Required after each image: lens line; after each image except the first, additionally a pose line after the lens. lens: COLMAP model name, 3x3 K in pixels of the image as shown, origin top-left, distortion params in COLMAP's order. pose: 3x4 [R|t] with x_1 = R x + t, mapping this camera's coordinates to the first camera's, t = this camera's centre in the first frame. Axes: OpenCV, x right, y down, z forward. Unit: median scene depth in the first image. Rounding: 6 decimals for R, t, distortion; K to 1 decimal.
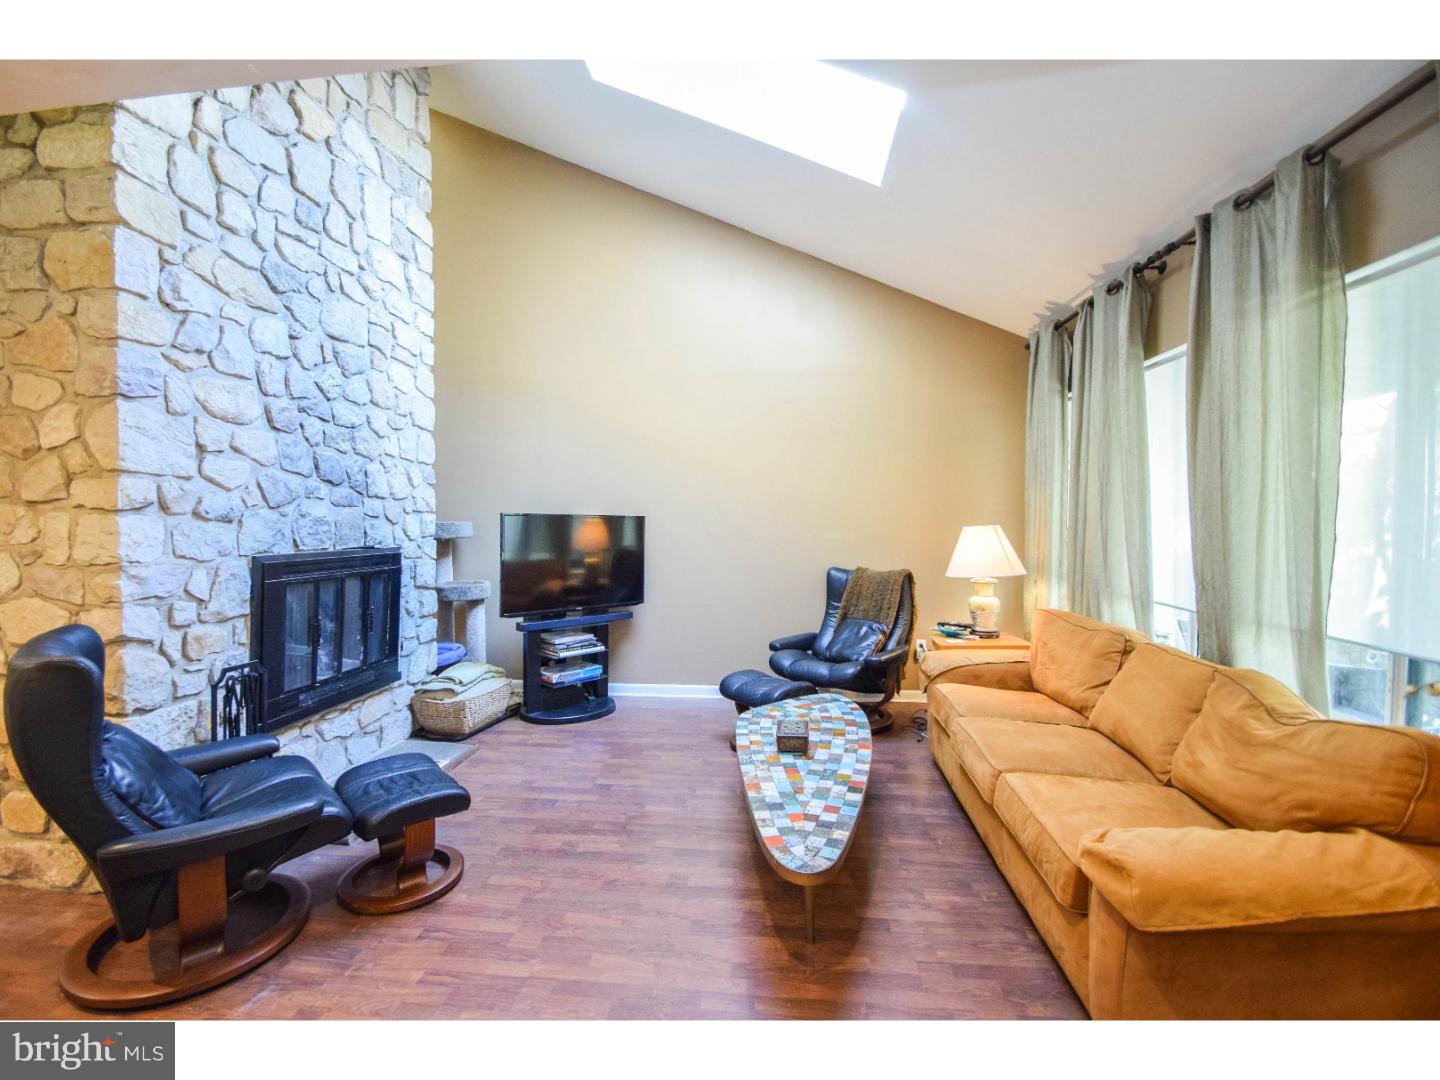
lens RADIAL K [[638.9, 0, 723.9], [0, 638.9, 532.1], [0, 0, 1]] dist [-0.002176, -0.006407]
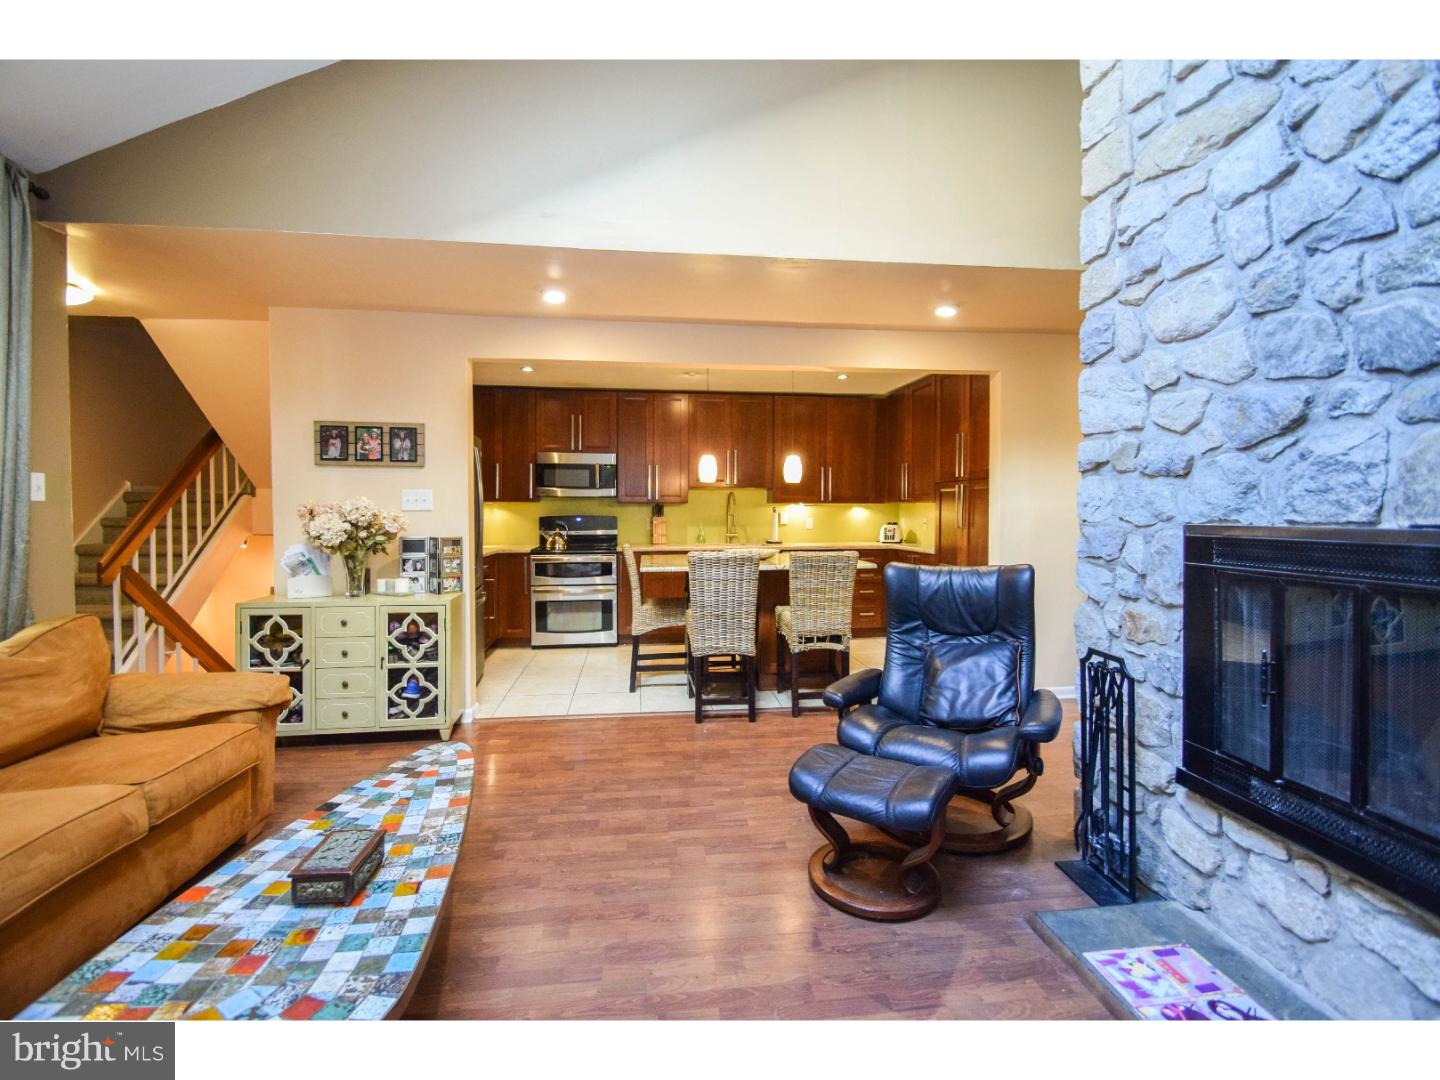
lens RADIAL K [[638.9, 0, 717.8], [0, 638.9, 530.2], [0, 0, 1]] dist [-0.002176, -0.006407]
pose [[-0.977339, 0.010377, -0.211426, -0.087961], [0.000003, 0.998798, 0.049009, 0.009573], [0.211680, 0.047898, -0.976165, 1.497251]]
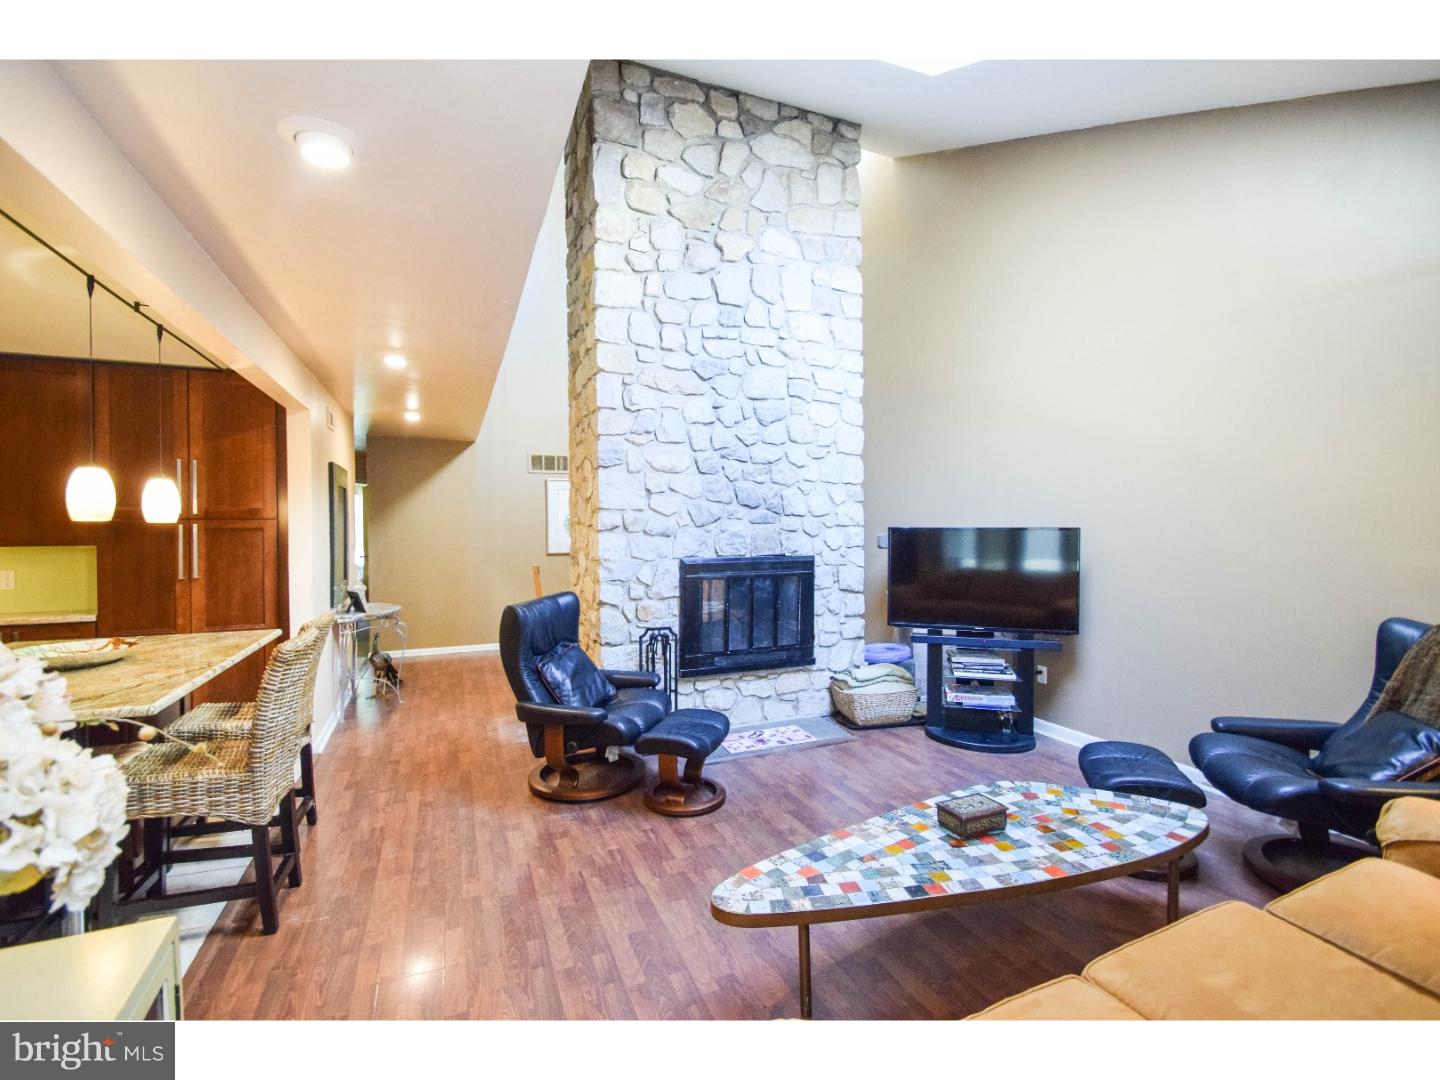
lens RADIAL K [[638.9, 0, 704.1], [0, 638.9, 532.0], [0, 0, 1]] dist [-0.002176, -0.006407]
pose [[0.463810, 0.003984, -0.885926, 0.615590], [-0.008679, 0.999962, -0.000047, -0.025492], [0.885892, 0.007711, 0.463827, 0.323583]]
